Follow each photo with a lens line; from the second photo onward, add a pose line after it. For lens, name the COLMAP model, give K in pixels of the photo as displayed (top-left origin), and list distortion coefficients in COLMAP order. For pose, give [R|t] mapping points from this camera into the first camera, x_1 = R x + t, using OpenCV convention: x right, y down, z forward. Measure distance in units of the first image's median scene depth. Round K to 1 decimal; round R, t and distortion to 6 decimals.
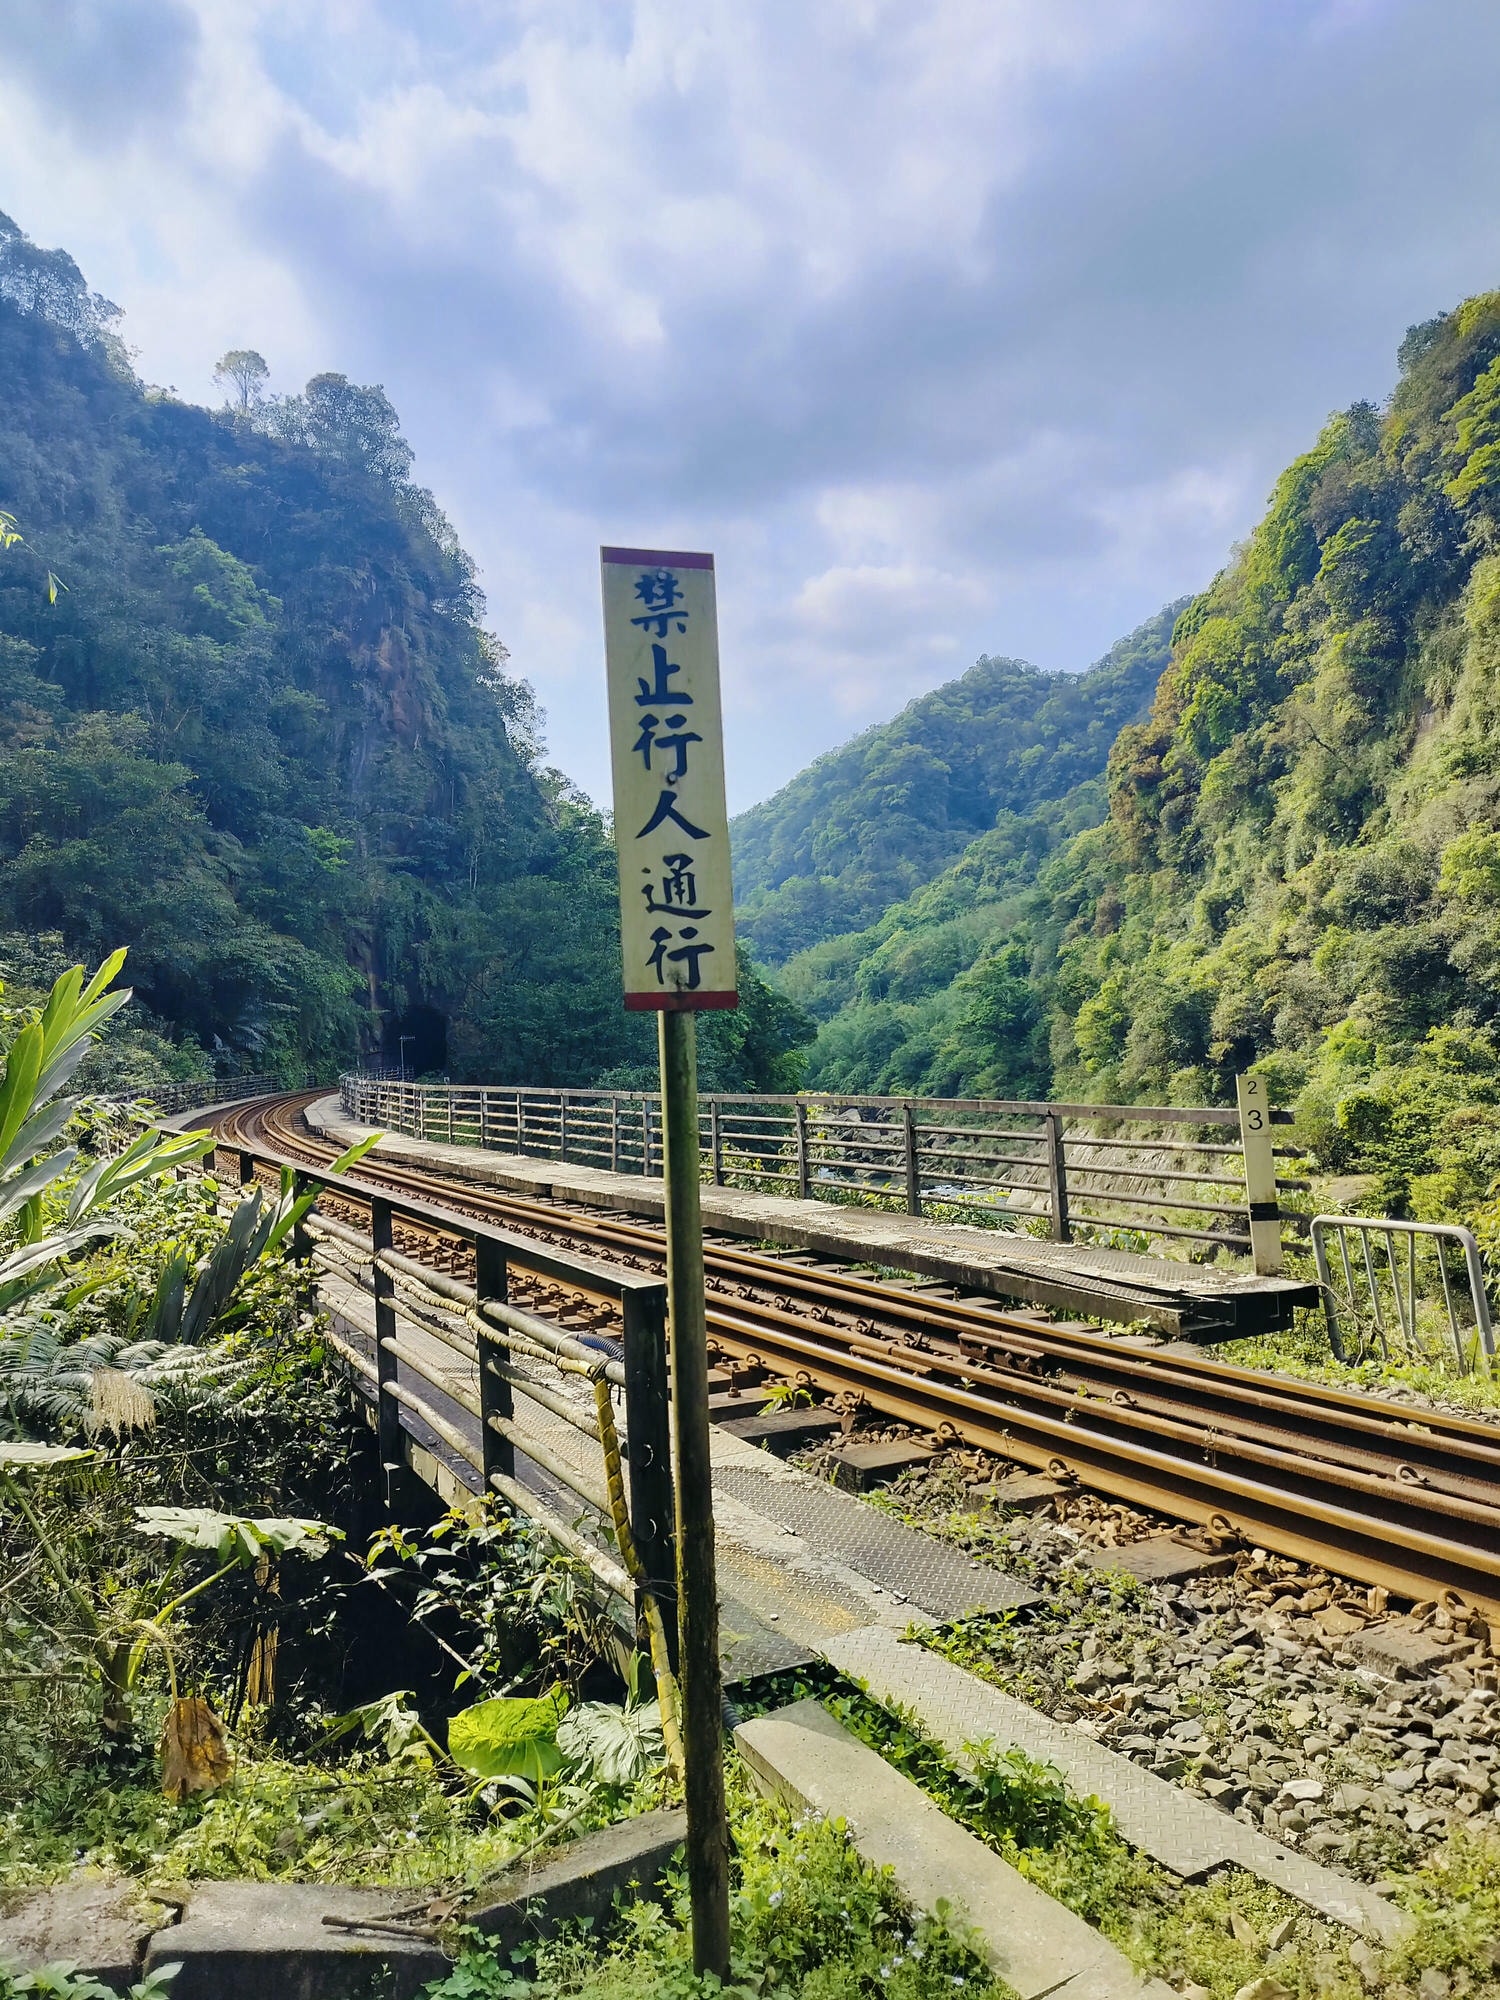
lens RADIAL K [[1366.4, 0, 750.0], [0, 1366.4, 1000.0], [0, 0, 1]] dist [0.050380, -0.055457]
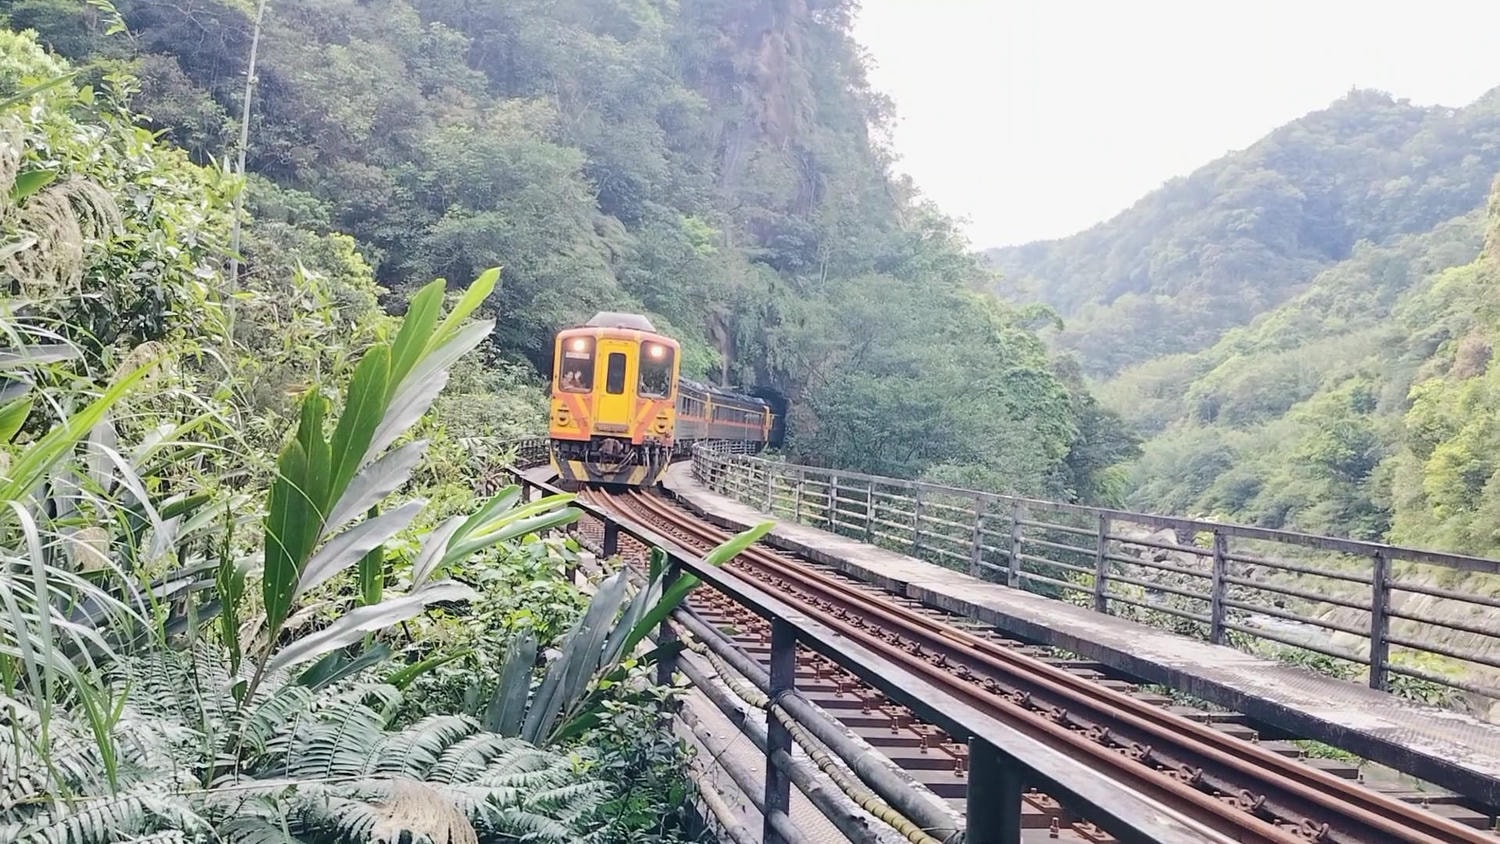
lens RADIAL K [[1095.7, 0, 749.6], [0, 1095.7, 393.3], [0, 0, 1]] dist [0.244975, -0.437373]
pose [[0.971033, 0.089183, -0.221677, -0.051548], [-0.091102, 0.995840, 0.001573, 0.007630], [0.220895, 0.018668, 0.975119, 0.128389]]
